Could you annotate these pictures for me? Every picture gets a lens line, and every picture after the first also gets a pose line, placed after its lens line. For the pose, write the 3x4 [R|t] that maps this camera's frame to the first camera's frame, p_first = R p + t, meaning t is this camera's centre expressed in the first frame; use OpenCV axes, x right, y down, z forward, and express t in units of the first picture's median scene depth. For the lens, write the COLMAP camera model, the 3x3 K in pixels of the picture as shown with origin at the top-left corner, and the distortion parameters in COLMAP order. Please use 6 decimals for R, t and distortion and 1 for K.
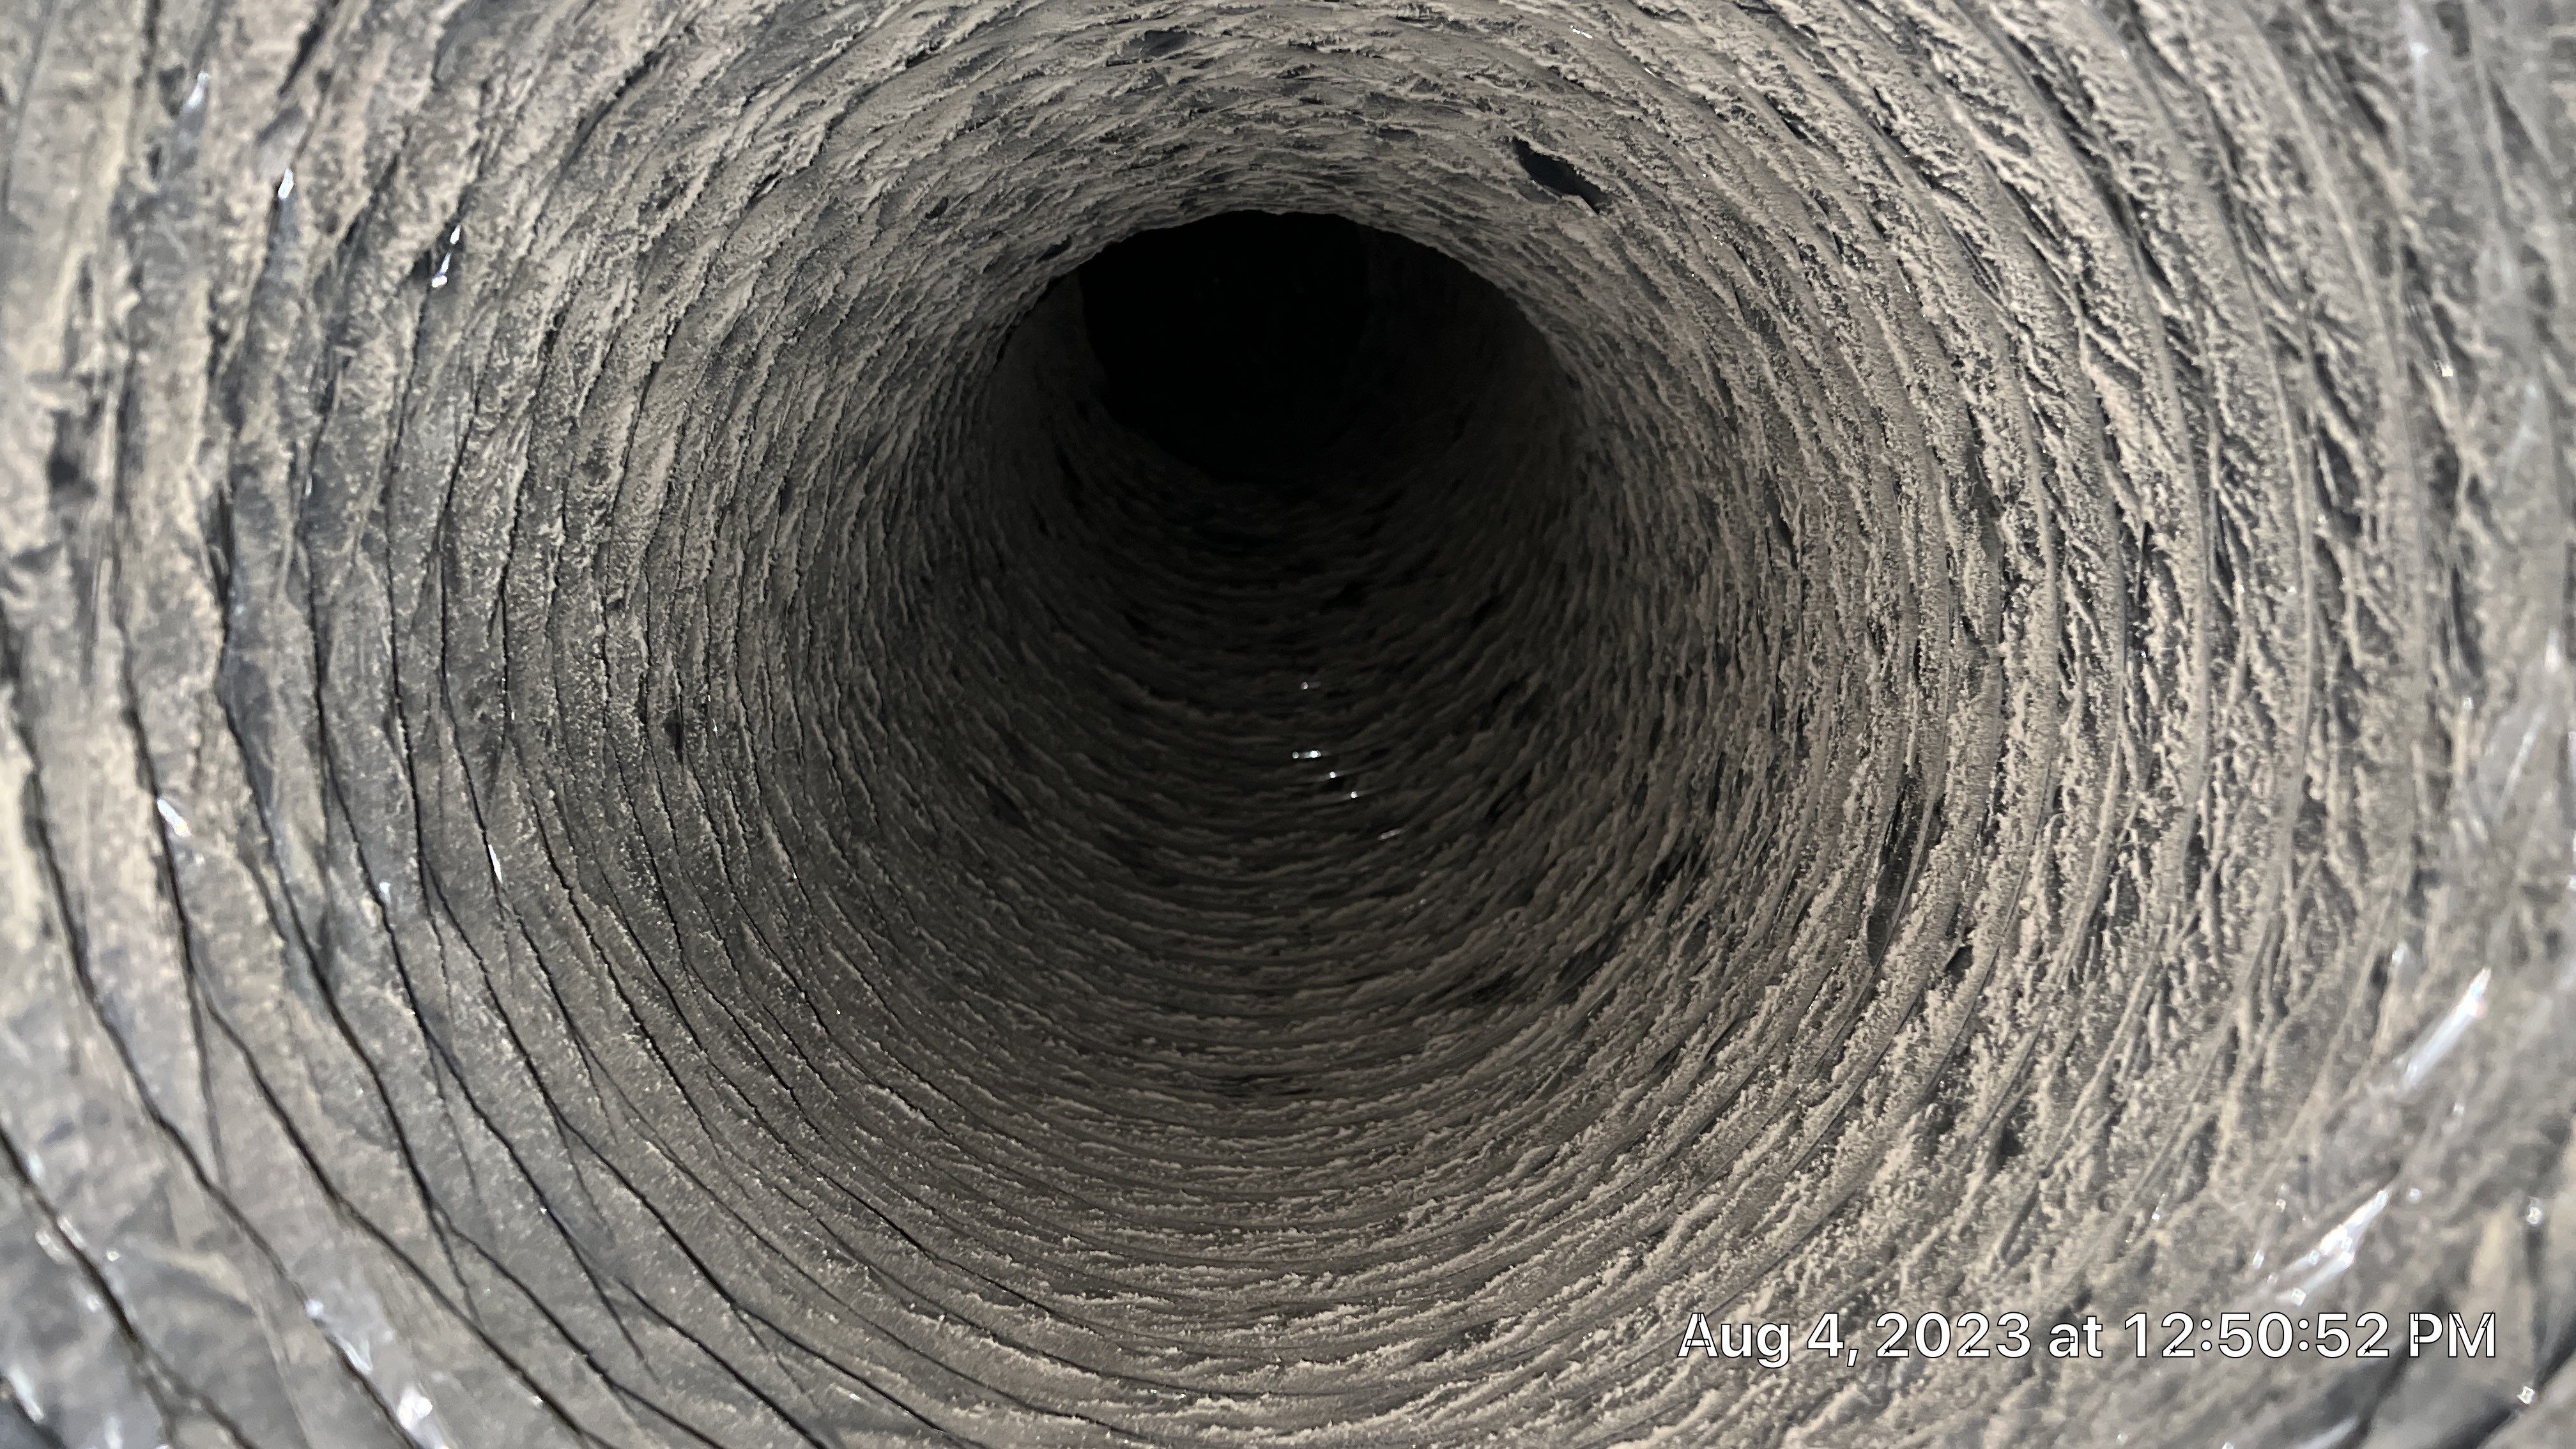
lens RADIAL K [[1929.0, 0, 1288.4], [0, 1929.0, 723.3], [0, 0, 1]] dist [0.000136, -0.000050]
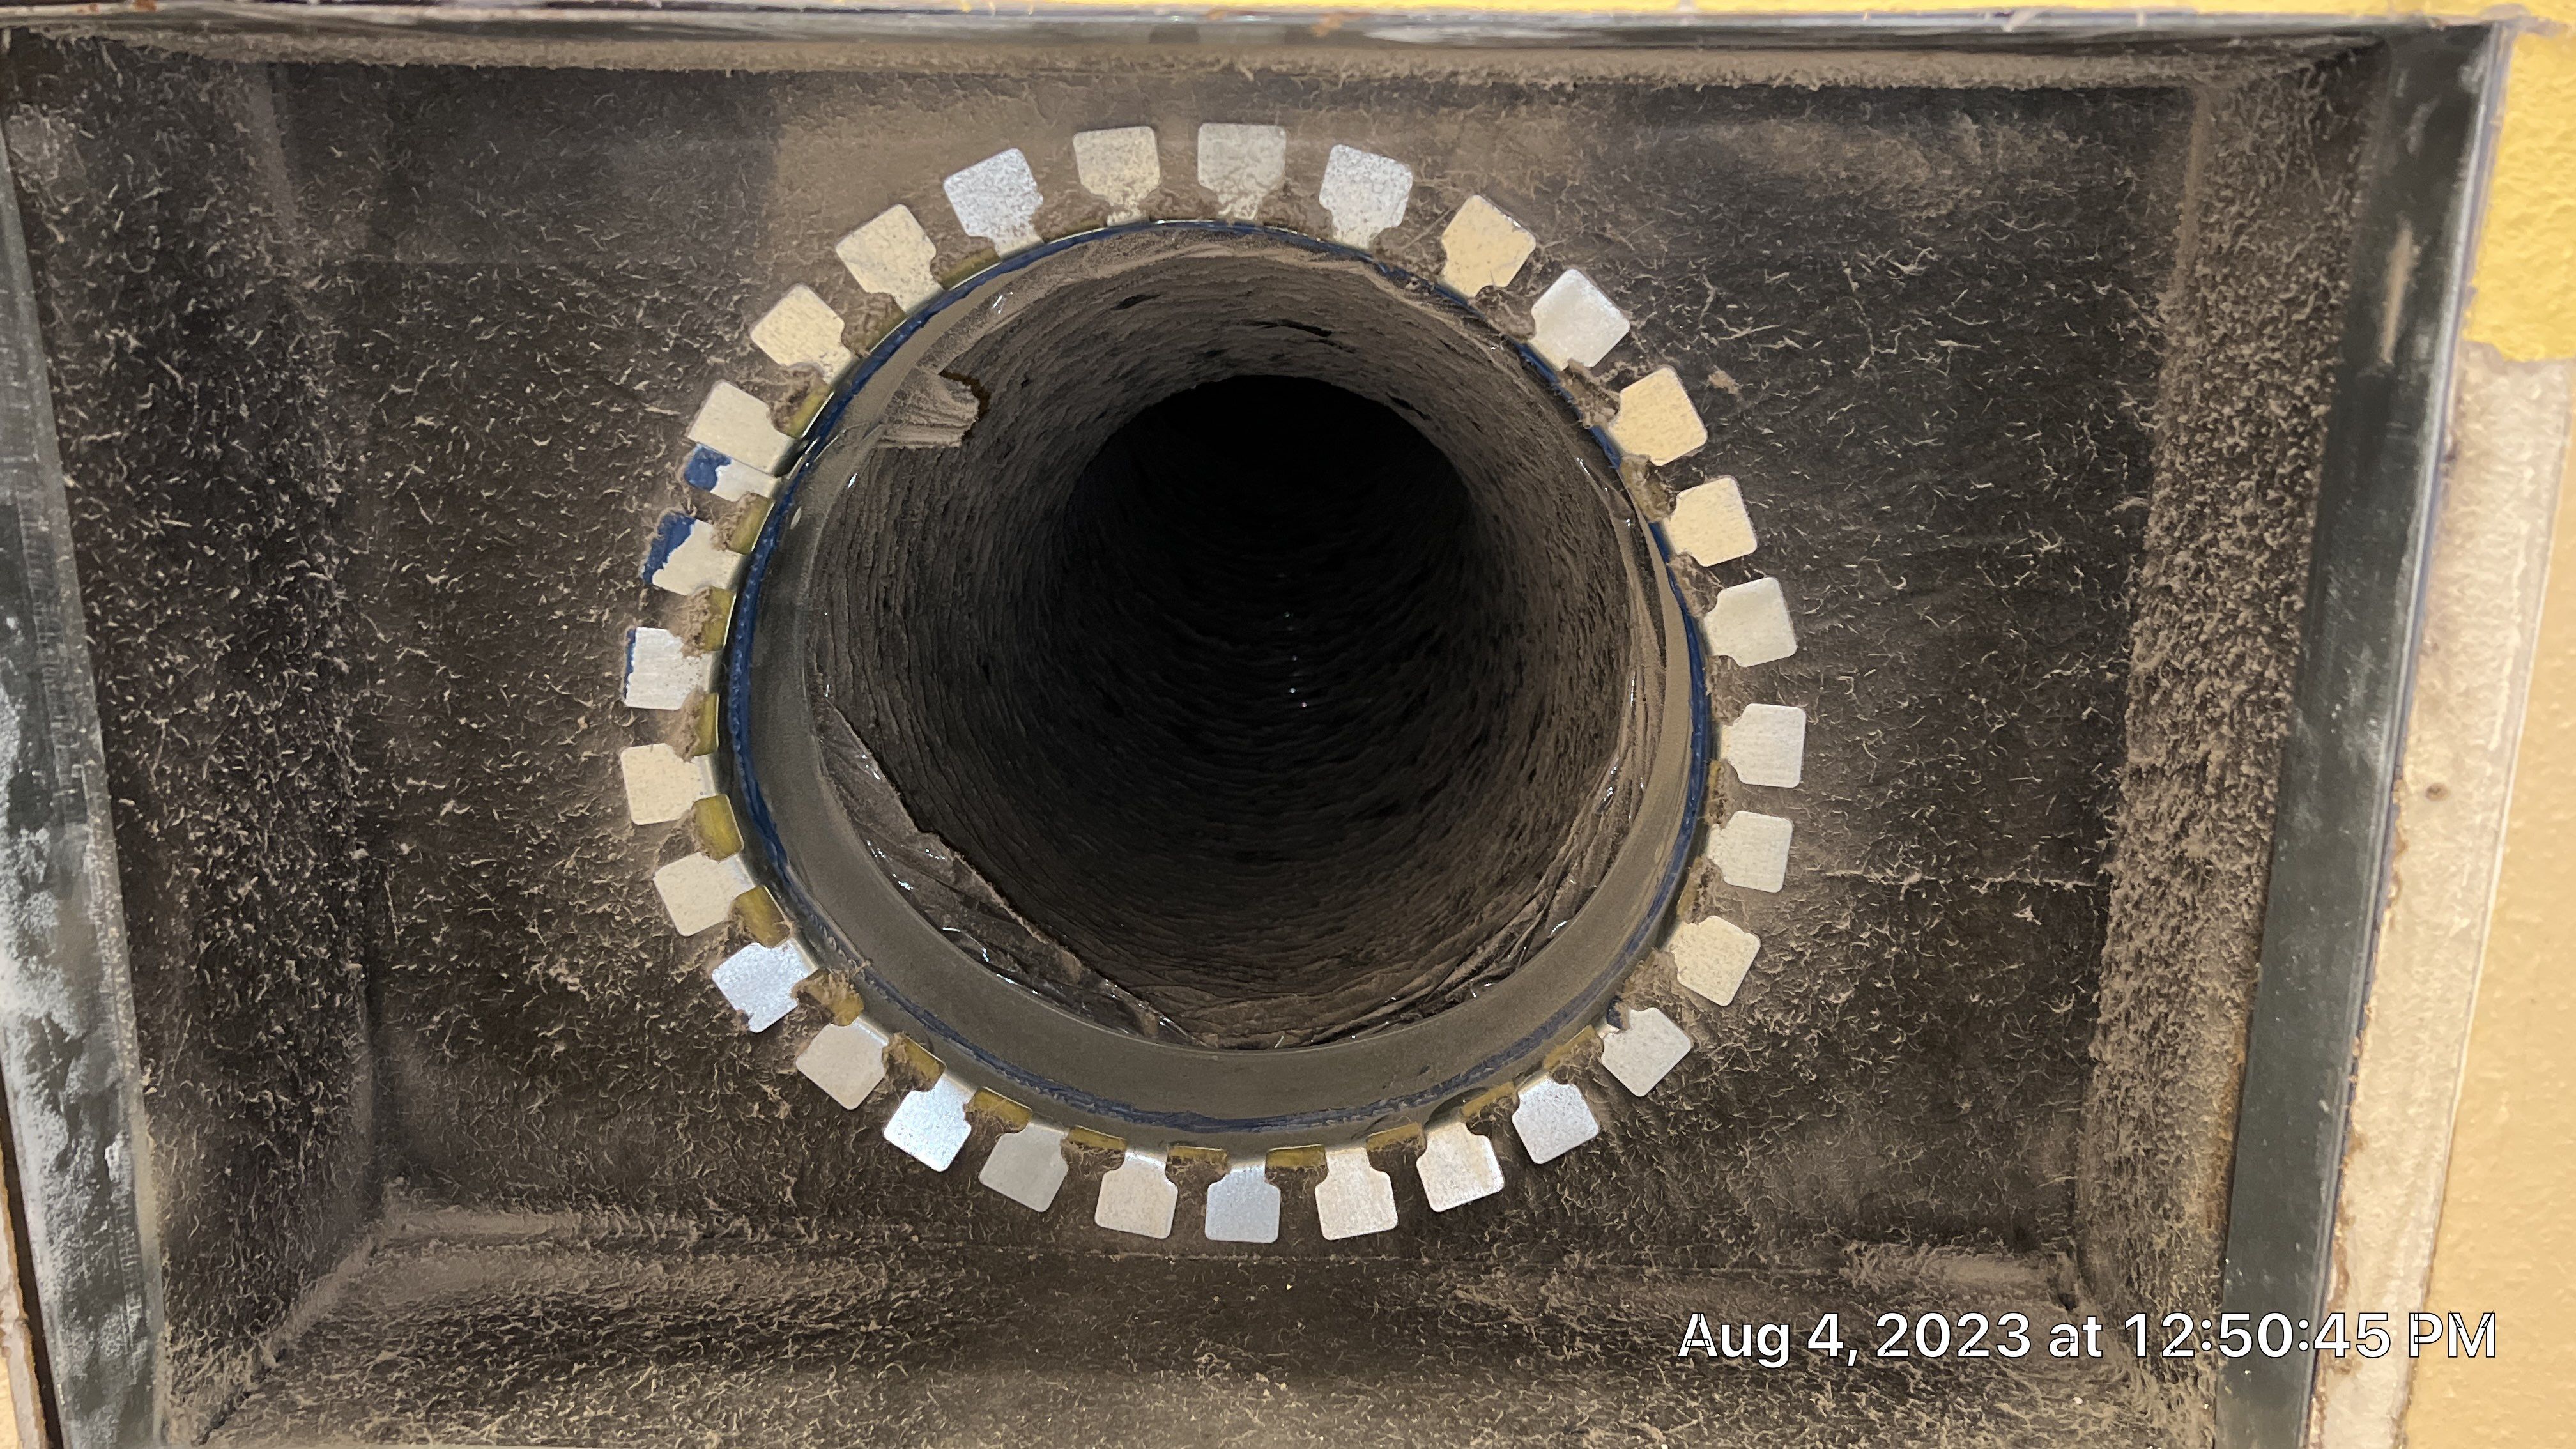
lens RADIAL K [[1929.0, 0, 1288.3], [0, 1929.0, 724.1], [0, 0, 1]] dist [0.000136, -0.000050]
pose [[0.999752, 0.013461, -0.017762, 0.035304], [-0.012491, 0.998483, 0.053618, -0.031217], [0.018457, -0.053383, 0.998404, -0.653076]]
